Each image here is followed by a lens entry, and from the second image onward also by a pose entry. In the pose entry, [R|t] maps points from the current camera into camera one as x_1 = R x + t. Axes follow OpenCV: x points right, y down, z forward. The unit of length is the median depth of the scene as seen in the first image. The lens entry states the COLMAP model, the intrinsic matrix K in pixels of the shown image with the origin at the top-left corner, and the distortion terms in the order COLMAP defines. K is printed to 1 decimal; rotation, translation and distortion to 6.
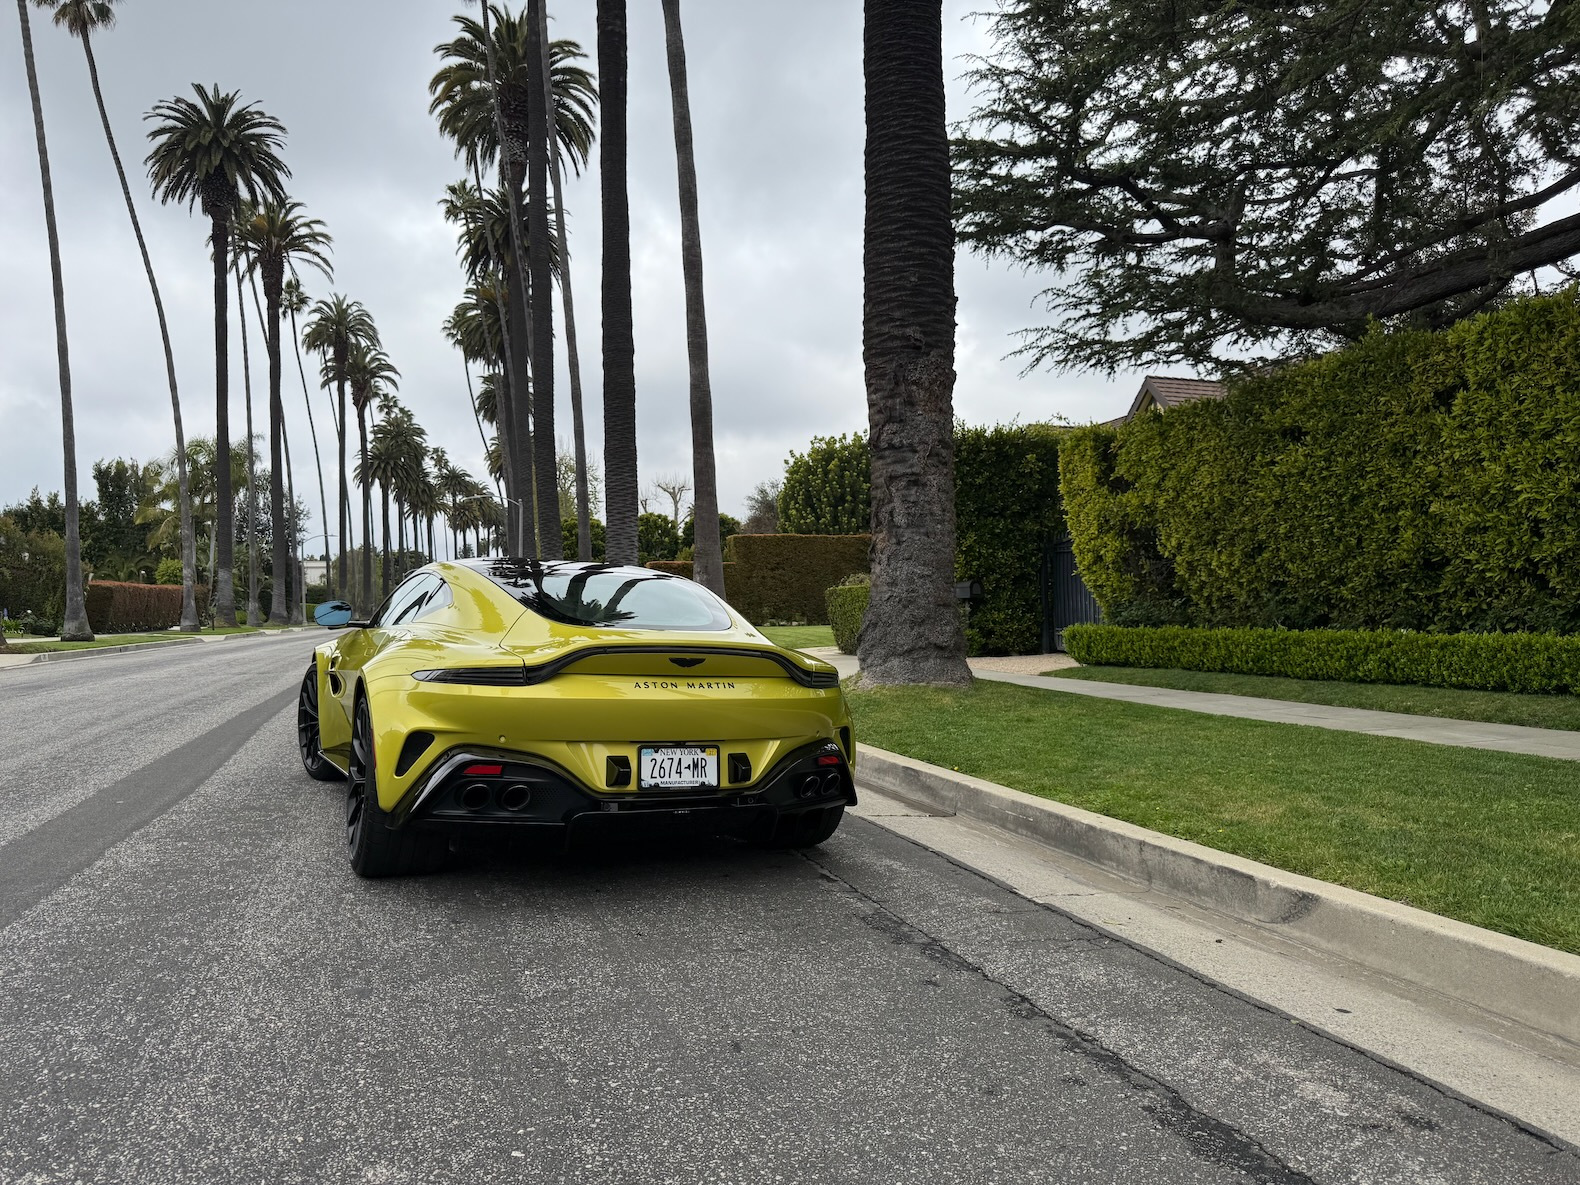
lens RADIAL K [[1095.0, 0, 785.9], [0, 1095.0, 606.0], [0, 0, 1]] dist [0.135818, -0.253895]
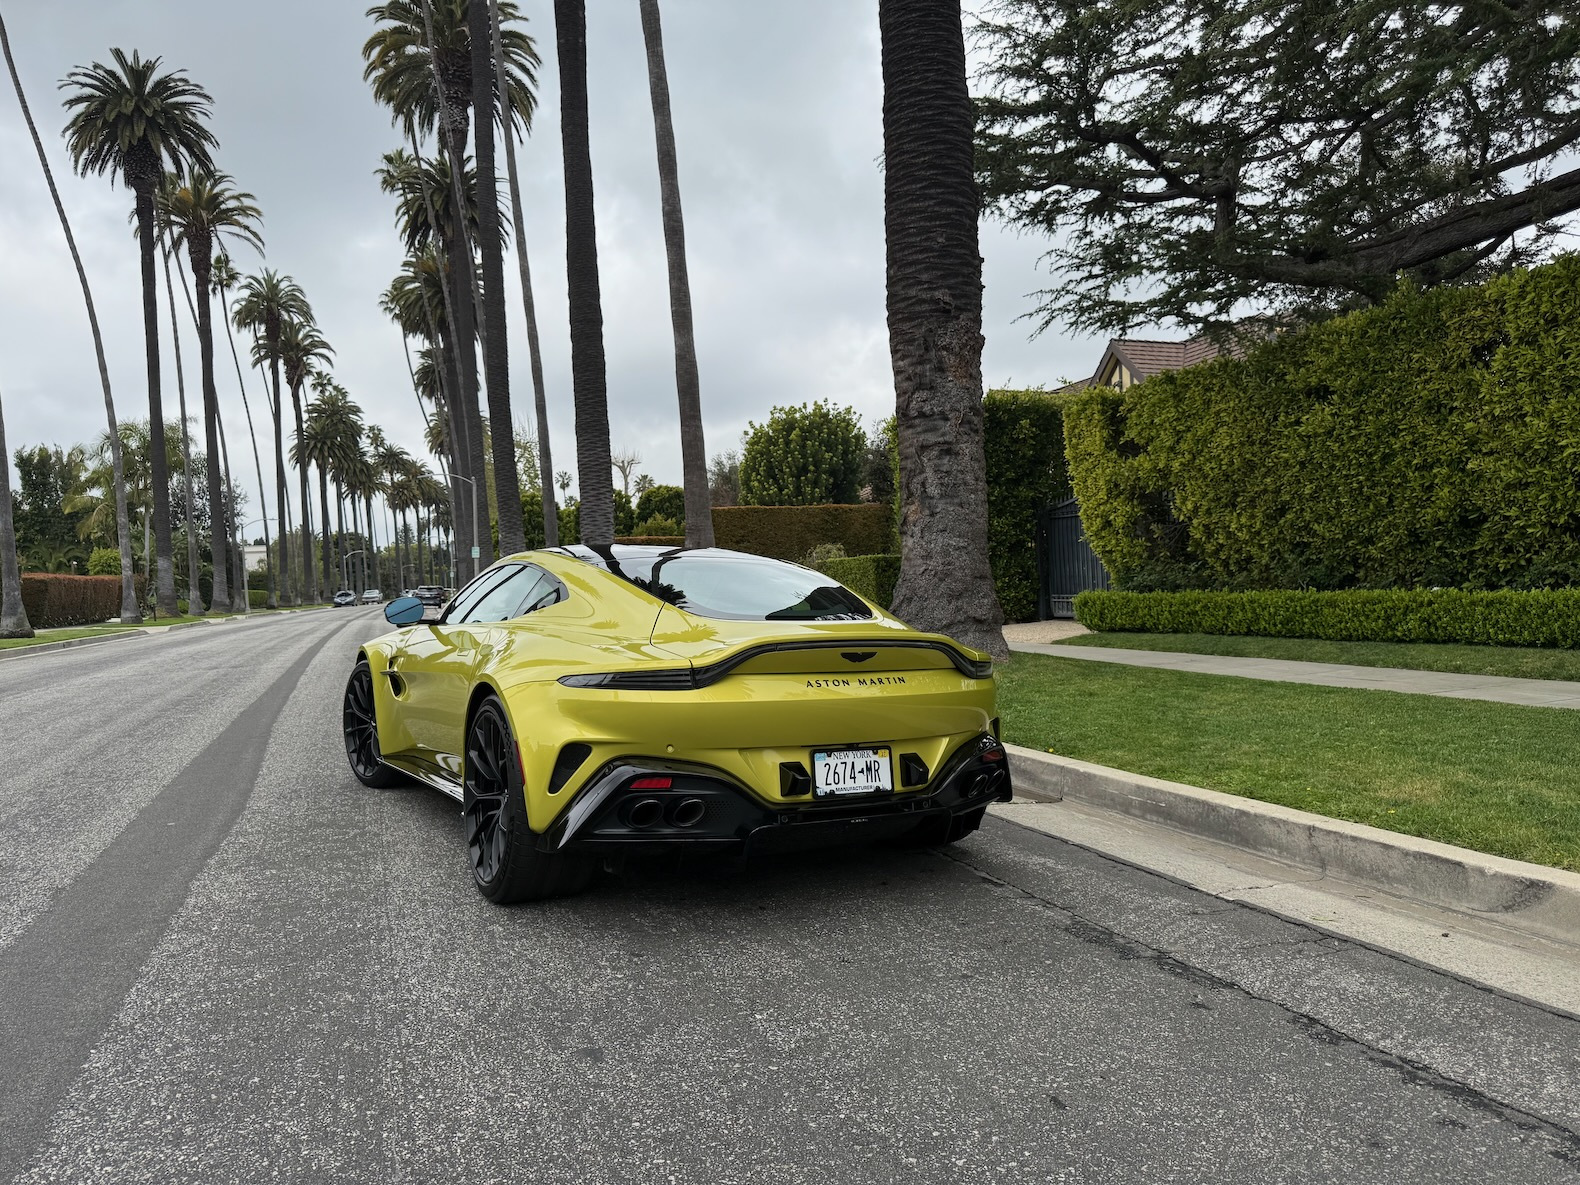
lens RADIAL K [[1097.2, 0, 792.7], [0, 1097.2, 599.8], [0, 0, 1]] dist [0.098906, -0.163915]
pose [[0.998048, -0.030855, 0.054303, -0.068629], [0.029710, 0.999321, 0.021769, -0.006230], [-0.054938, -0.020113, 0.998287, 0.033611]]
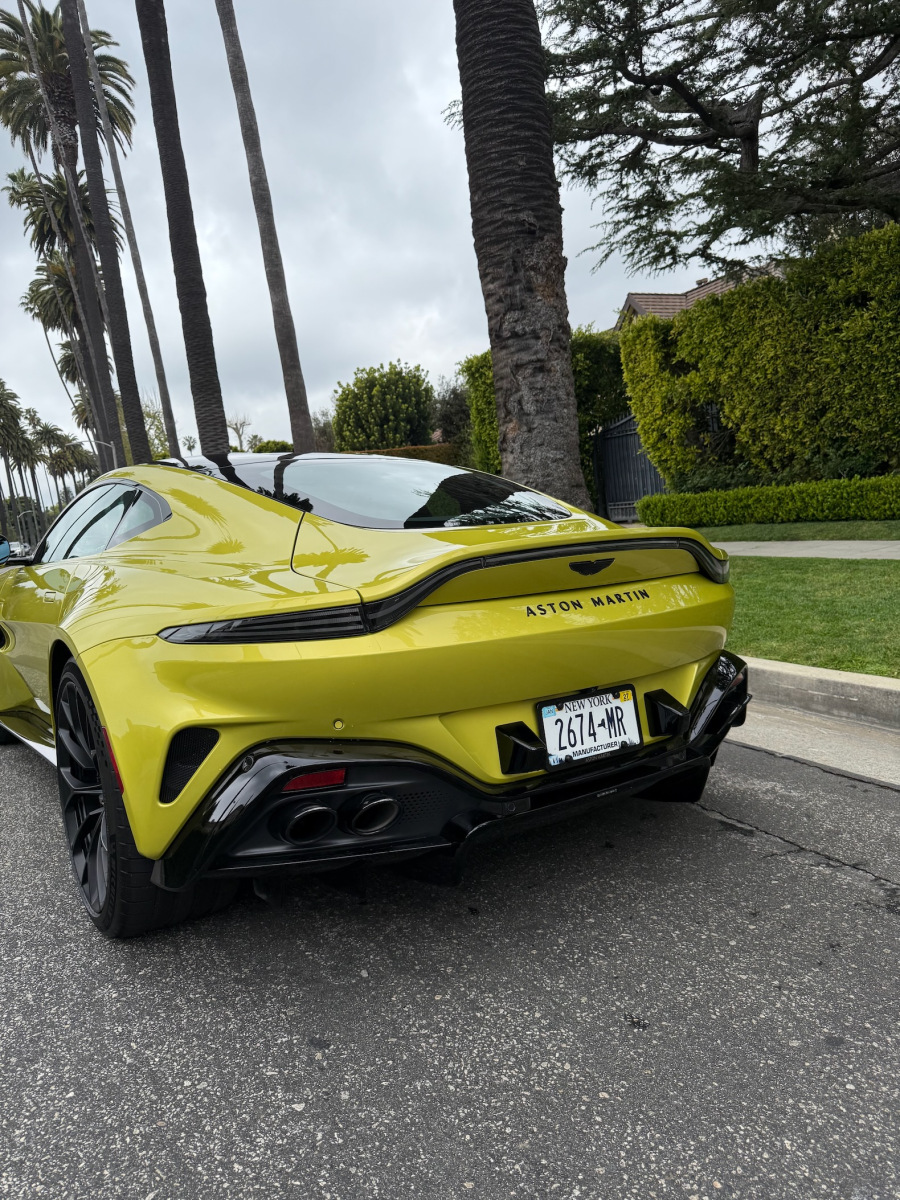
lens RADIAL K [[833.3, 0, 451.9], [0, 833.3, 606.9], [0, 0, 1]] dist [0.098906, -0.163915]
pose [[0.985067, -0.114967, 0.128167, -0.084154], [0.098991, 0.987240, 0.124734, 0.001925], [-0.140871, -0.110184, 0.983877, 0.188026]]
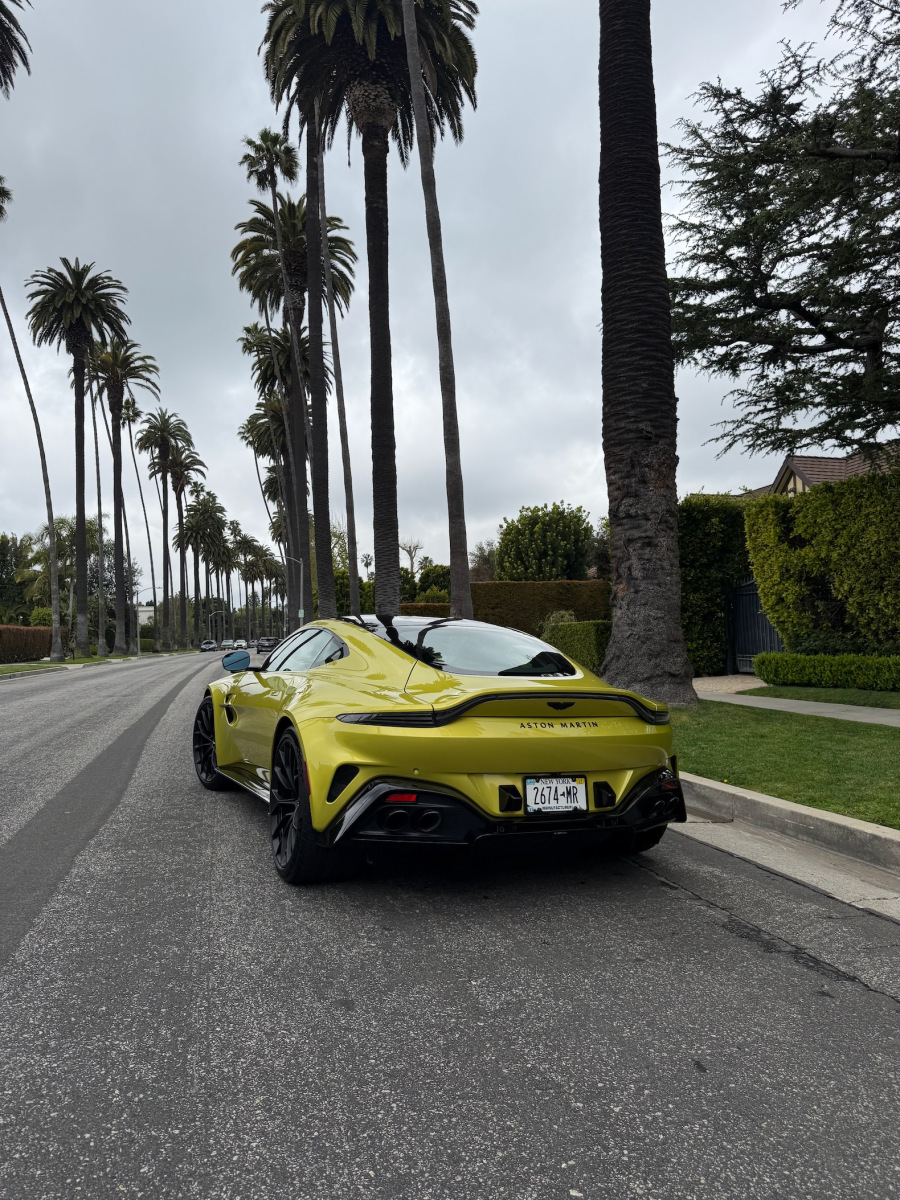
lens RADIAL K [[833.3, 0, 451.9], [0, 833.3, 606.9], [0, 0, 1]] dist [0.098906, -0.163915]
pose [[0.998828, -0.014525, -0.046159, -0.058942], [0.012971, 0.999345, -0.033780, -0.009714], [0.046620, 0.033142, 0.998363, 0.028912]]
